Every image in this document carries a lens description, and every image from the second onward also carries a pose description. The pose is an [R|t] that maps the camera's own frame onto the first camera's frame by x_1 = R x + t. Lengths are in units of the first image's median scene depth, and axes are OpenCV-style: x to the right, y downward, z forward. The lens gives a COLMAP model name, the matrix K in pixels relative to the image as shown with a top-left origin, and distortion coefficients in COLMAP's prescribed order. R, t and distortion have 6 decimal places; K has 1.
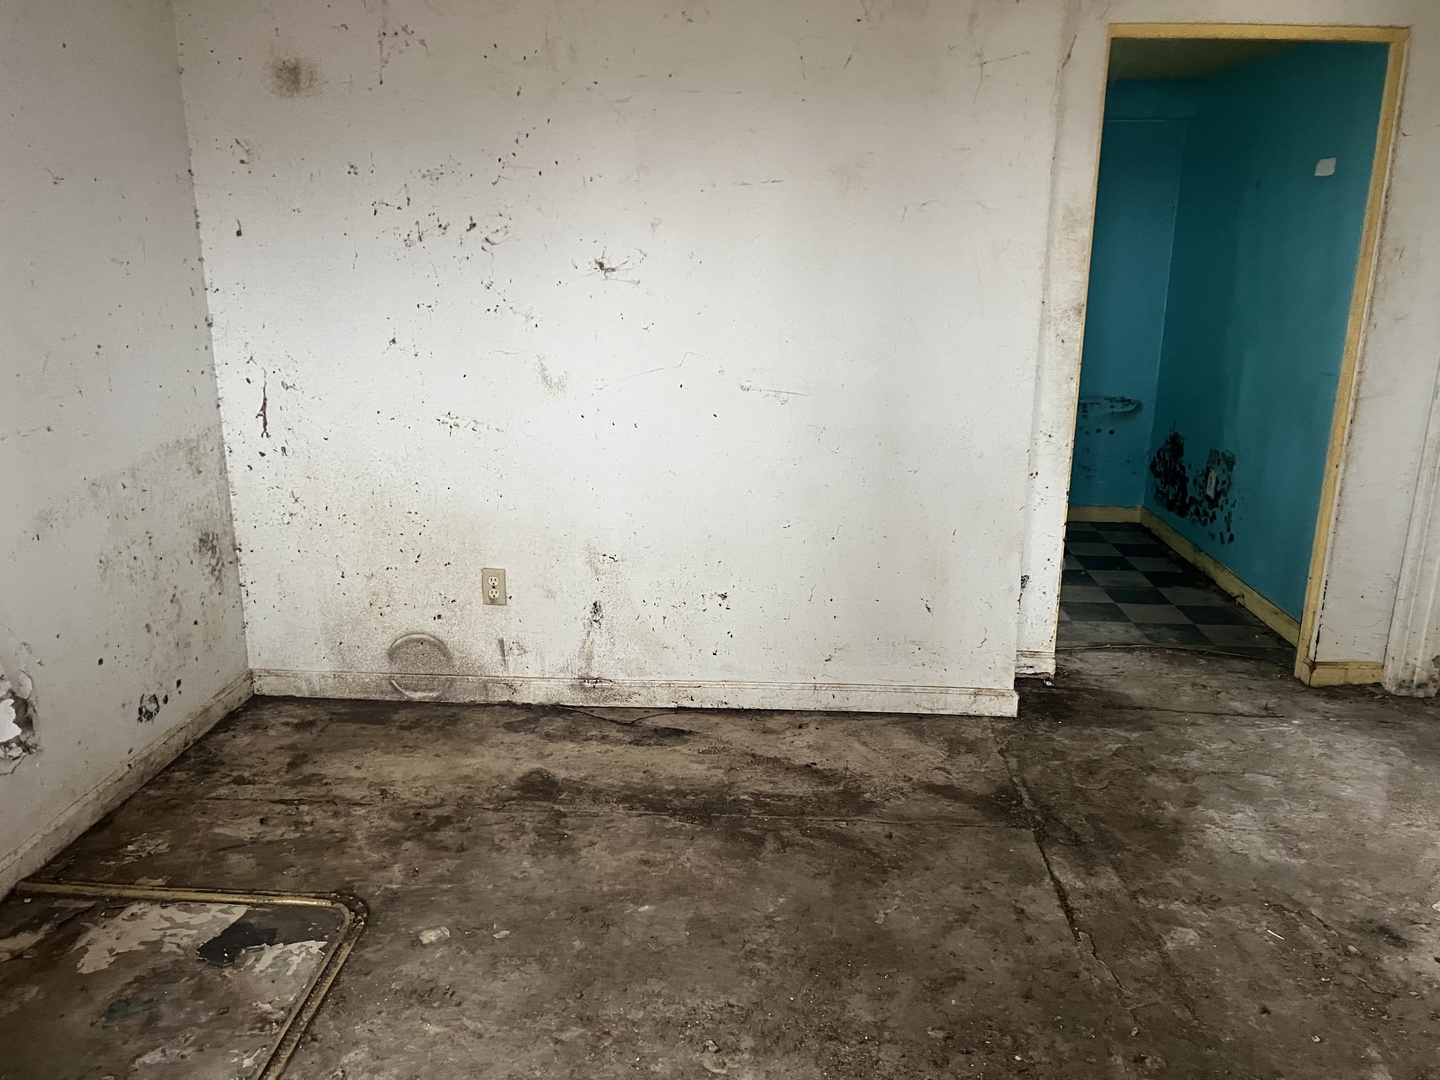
lens RADIAL K [[1086.0, 0, 721.0], [0, 1086.0, 539.8], [0, 0, 1]] dist [0.046228, -0.047085]
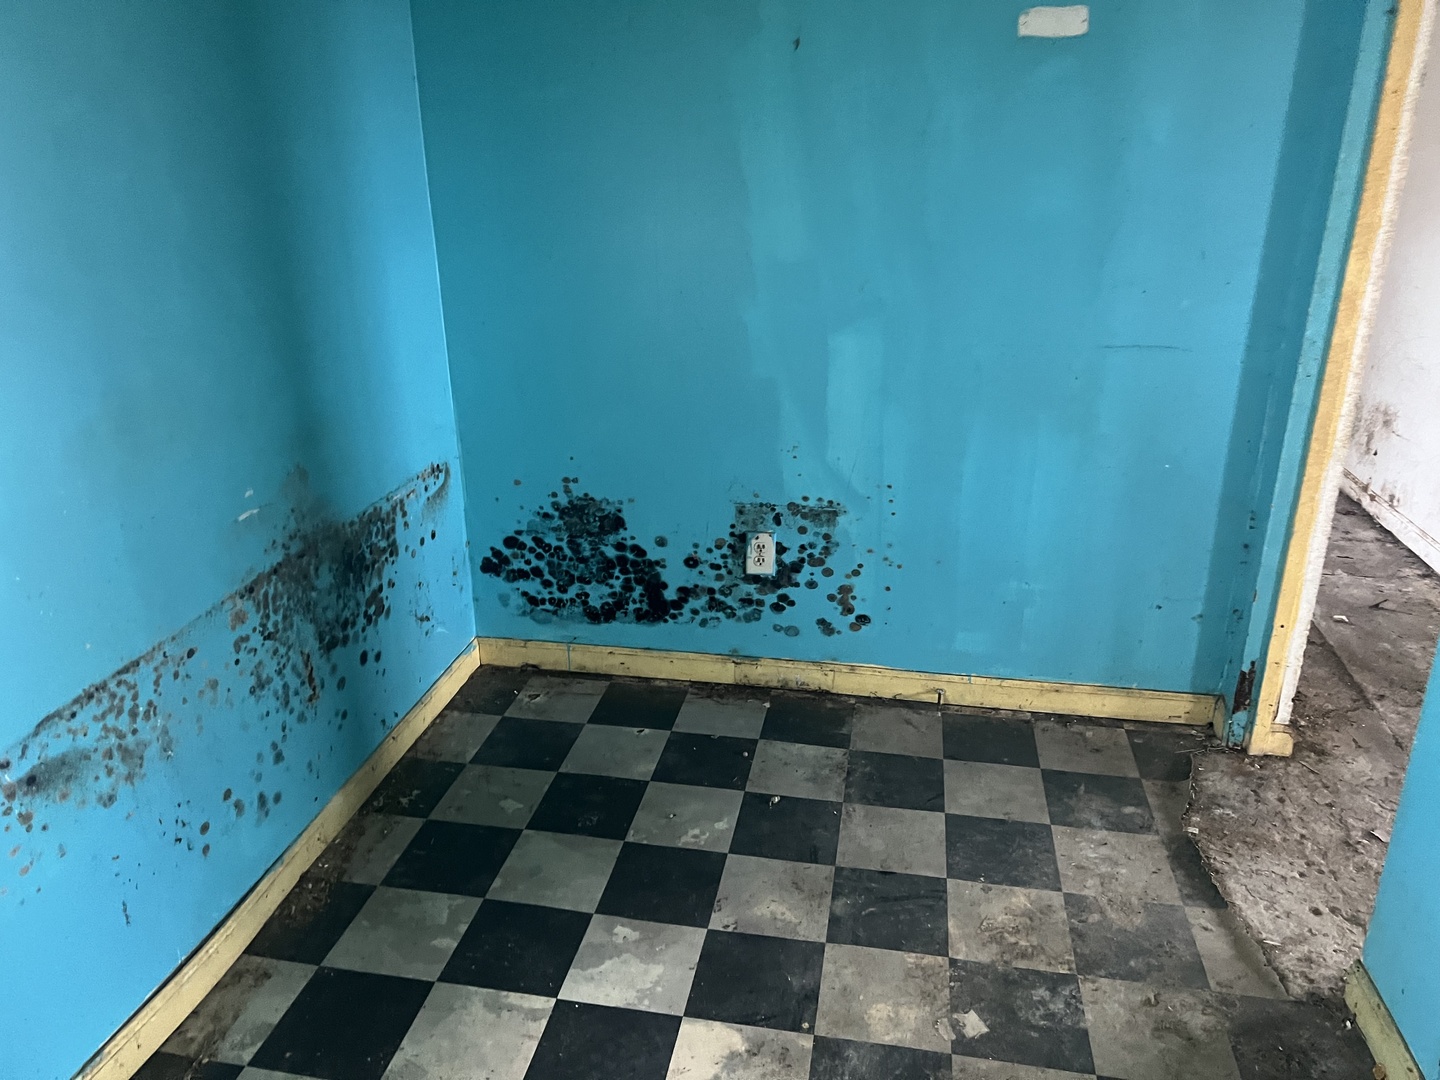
lens RADIAL K [[1086.0, 0, 719.7], [0, 1086.0, 535.2], [0, 0, 1]] dist [0.046228, -0.047085]
pose [[0.131063, -0.352663, 0.926526, -0.113215], [0.273441, 0.911194, 0.308147, -0.254591], [-0.952918, 0.212964, 0.215856, 0.887256]]
